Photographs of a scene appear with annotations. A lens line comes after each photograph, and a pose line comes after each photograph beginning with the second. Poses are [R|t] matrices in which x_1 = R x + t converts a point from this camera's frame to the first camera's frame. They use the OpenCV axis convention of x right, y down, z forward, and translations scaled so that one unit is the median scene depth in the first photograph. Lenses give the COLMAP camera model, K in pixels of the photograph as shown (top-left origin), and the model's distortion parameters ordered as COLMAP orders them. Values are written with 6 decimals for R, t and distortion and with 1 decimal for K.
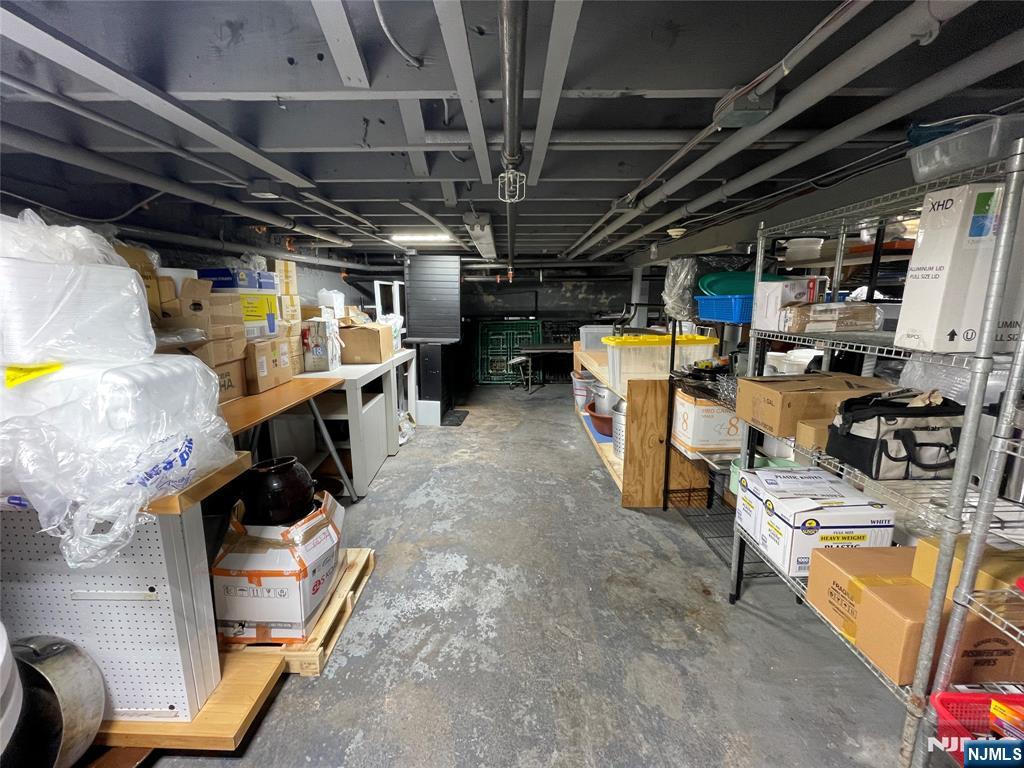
lens RADIAL K [[410.5, 0, 504.9], [0, 410.5, 383.8], [0, 0, 1]] dist [-0.000885, -0.000773]
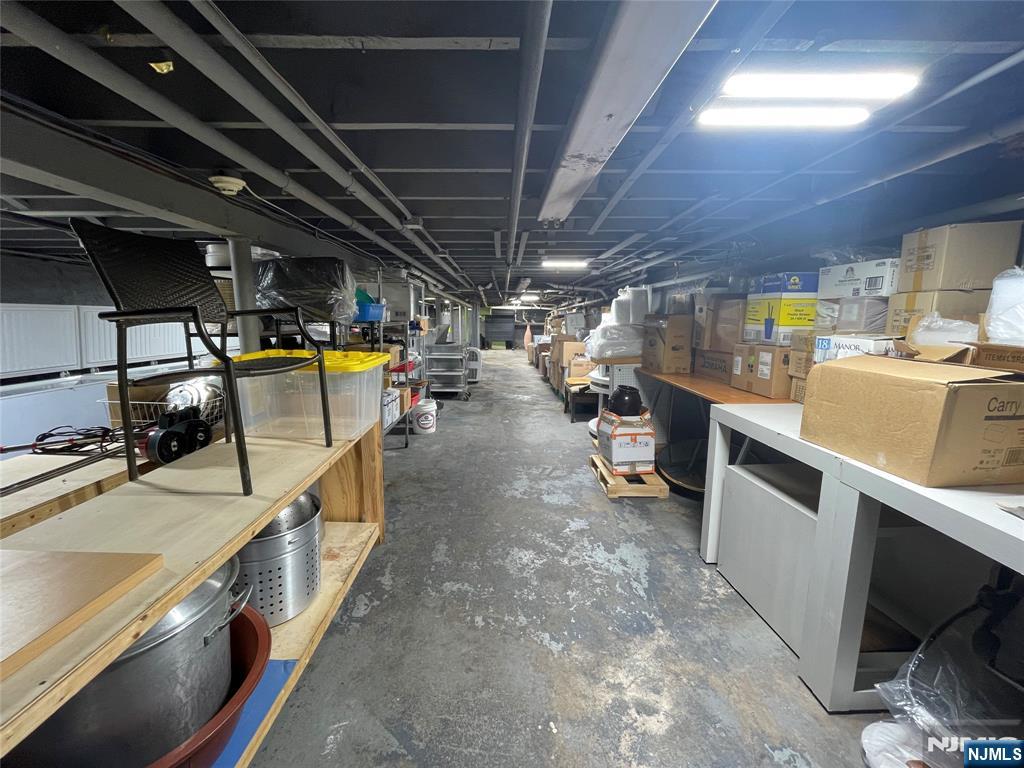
lens RADIAL K [[410.5, 0, 504.9], [0, 410.5, 383.8], [0, 0, 1]] dist [-0.000885, -0.000773]
pose [[-0.999744, 0.004802, -0.022125, 0.025820], [-0.003536, 0.932136, 0.362092, -0.173031], [0.022362, 0.362077, -0.931880, 0.894265]]
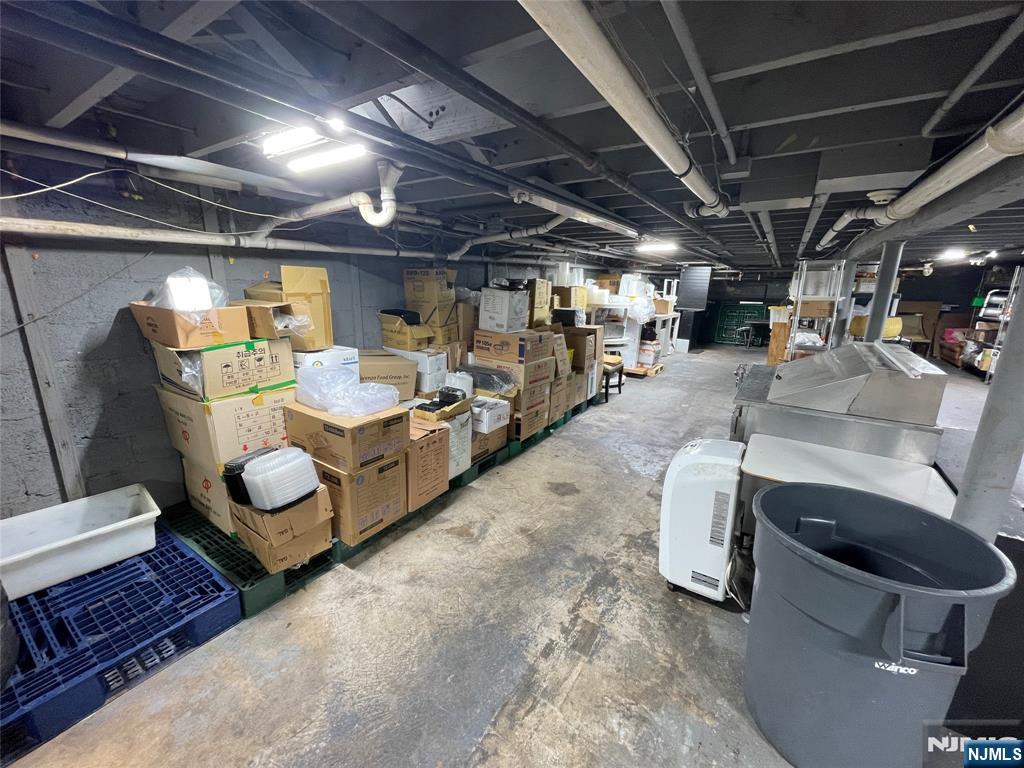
lens RADIAL K [[410.5, 0, 504.9], [0, 410.5, 383.8], [0, 0, 1]] dist [-0.000885, -0.000773]
pose [[0.841455, 0.139952, -0.521889, 0.159174], [-0.129854, 0.989945, 0.056100, 0.259309], [0.524492, 0.020563, 0.851167, -1.170834]]
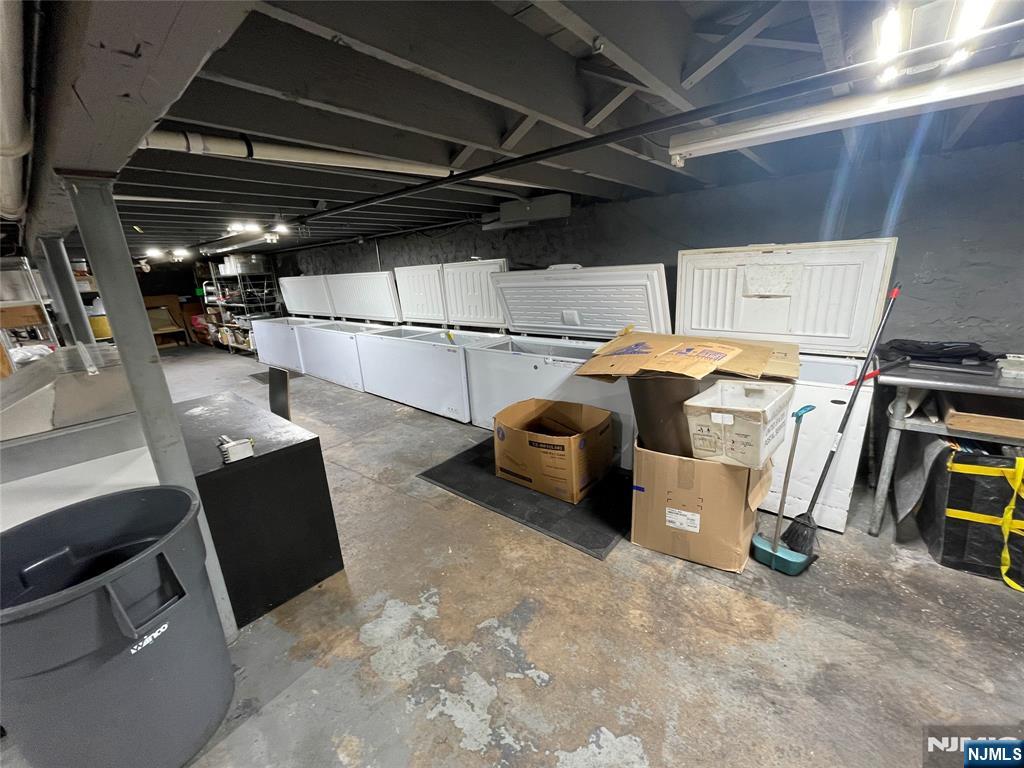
lens RADIAL K [[410.5, 0, 504.9], [0, 410.5, 383.8], [0, 0, 1]] dist [-0.000885, -0.000773]
pose [[0.641648, -0.238891, 0.728848, 0.238717], [0.211389, 0.968535, 0.131354, 0.265370], [-0.737294, 0.069787, 0.671957, -1.192032]]
